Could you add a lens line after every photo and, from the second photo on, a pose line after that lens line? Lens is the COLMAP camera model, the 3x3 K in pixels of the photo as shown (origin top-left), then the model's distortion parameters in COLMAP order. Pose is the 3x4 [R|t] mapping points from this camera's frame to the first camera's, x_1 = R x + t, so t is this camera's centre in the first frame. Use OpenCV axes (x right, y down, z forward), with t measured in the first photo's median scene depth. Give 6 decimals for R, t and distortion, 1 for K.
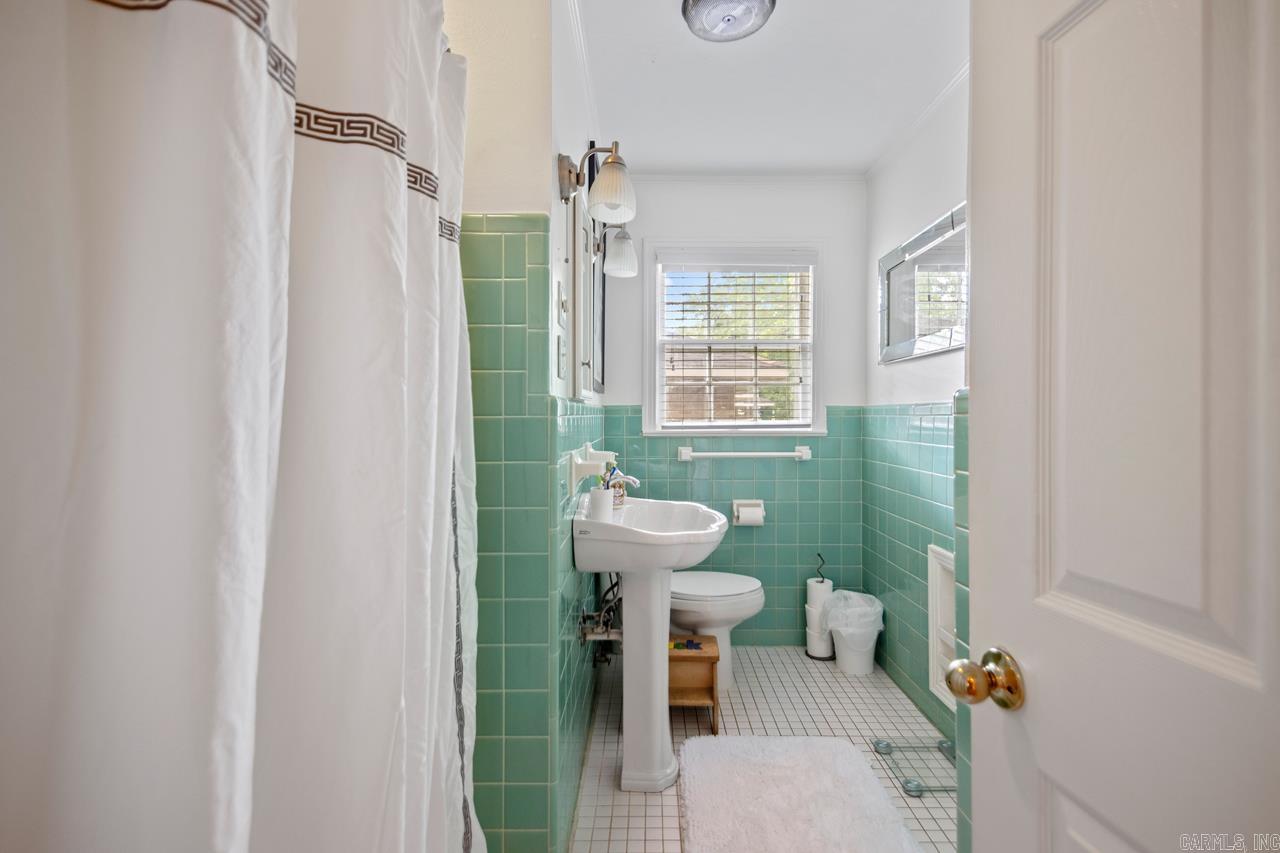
lens RADIAL K [[597.9, 0, 640.9], [0, 597.9, 423.7], [0, 0, 1]] dist [0.017162, -0.002879]
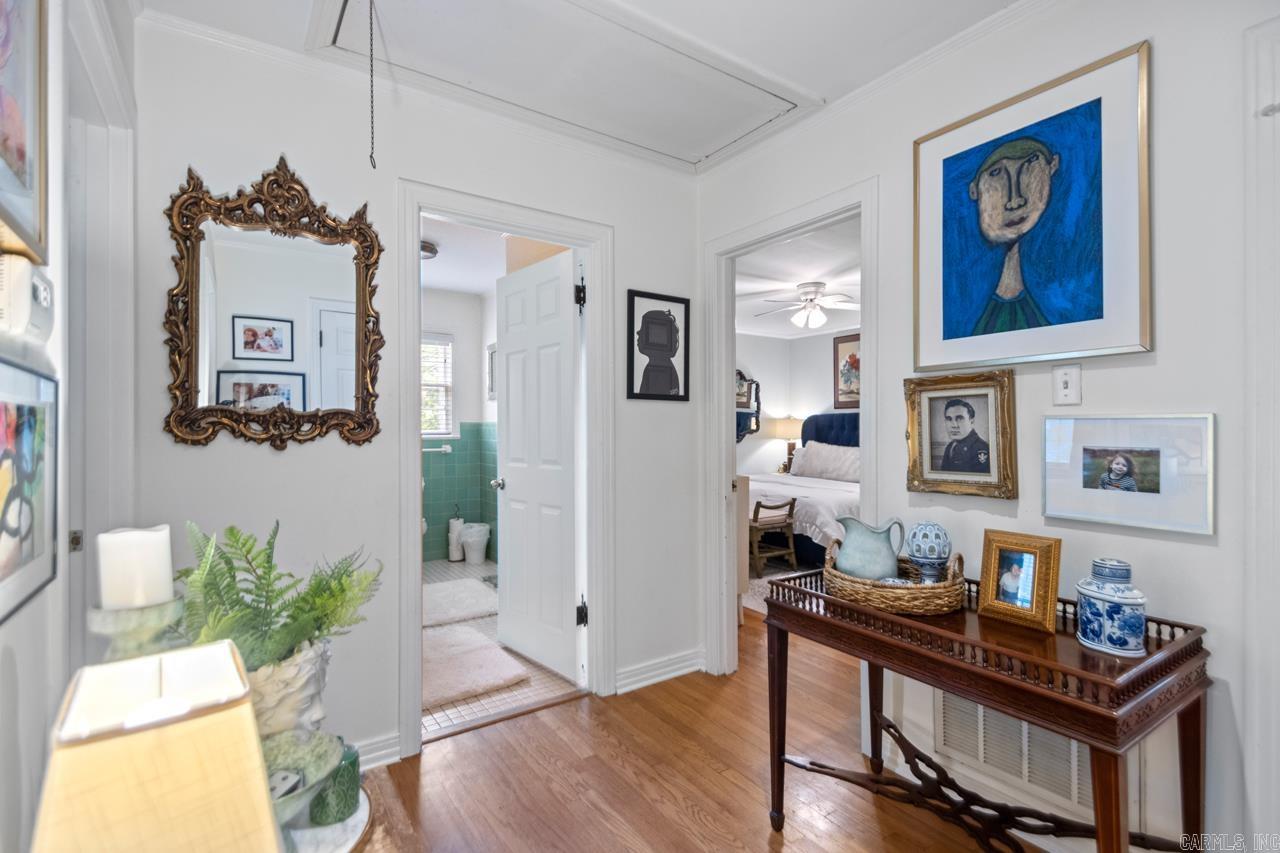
lens RADIAL K [[597.9, 0, 648.3], [0, 597.9, 432.5], [0, 0, 1]] dist [0.017162, -0.002879]
pose [[0.817841, -0.004714, 0.575426, -0.266694], [0.007563, 0.999968, -0.002557, 0.010458], [-0.575395, 0.006443, 0.817850, -0.810707]]
